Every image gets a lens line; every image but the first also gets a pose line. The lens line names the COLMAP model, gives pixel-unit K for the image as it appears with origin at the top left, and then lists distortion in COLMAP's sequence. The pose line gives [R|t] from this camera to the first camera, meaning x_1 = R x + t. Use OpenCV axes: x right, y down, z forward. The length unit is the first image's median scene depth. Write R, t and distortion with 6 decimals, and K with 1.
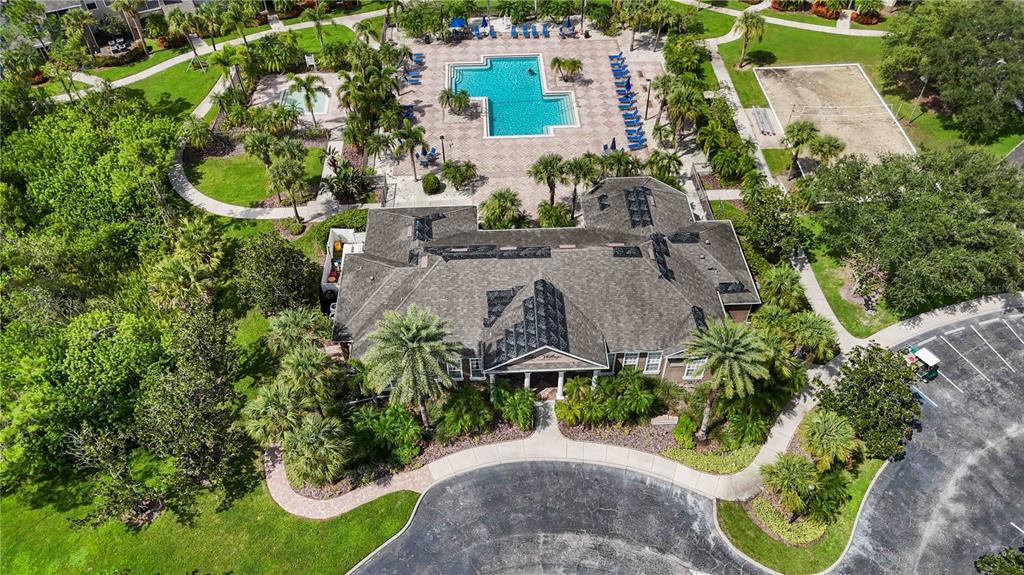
lens RADIAL K [[747.7, 0, 512.0], [0, 747.7, 287.5], [0, 0, 1]] dist [0.026269, -0.004581]
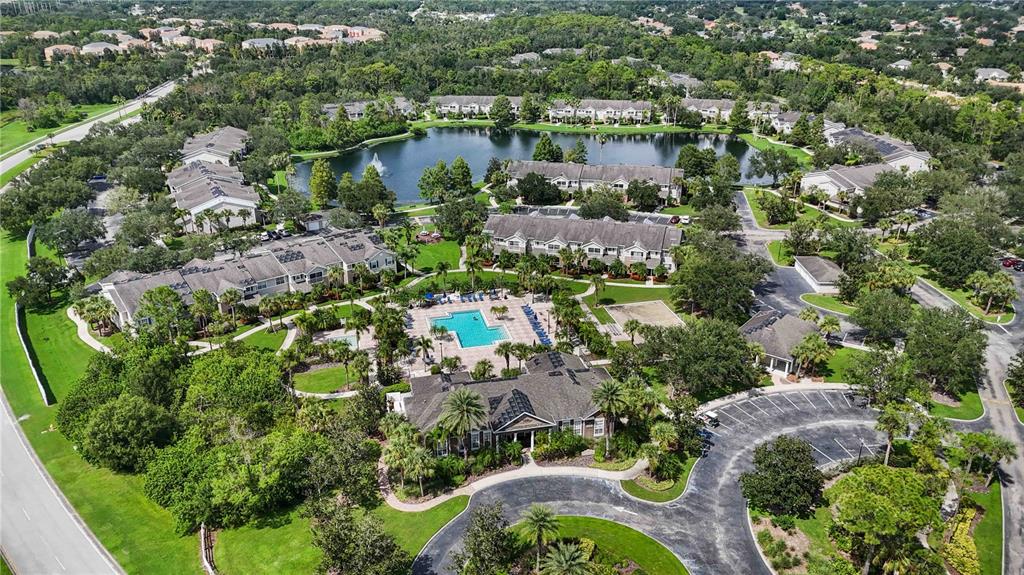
lens RADIAL K [[747.7, 0, 512.0], [0, 747.7, 287.5], [0, 0, 1]] dist [0.026269, -0.004581]
pose [[0.983271, -0.069692, 0.168287, -0.236311], [0.132872, 0.906398, -0.400984, 0.449801], [-0.124589, 0.416636, 0.900495, -0.739977]]
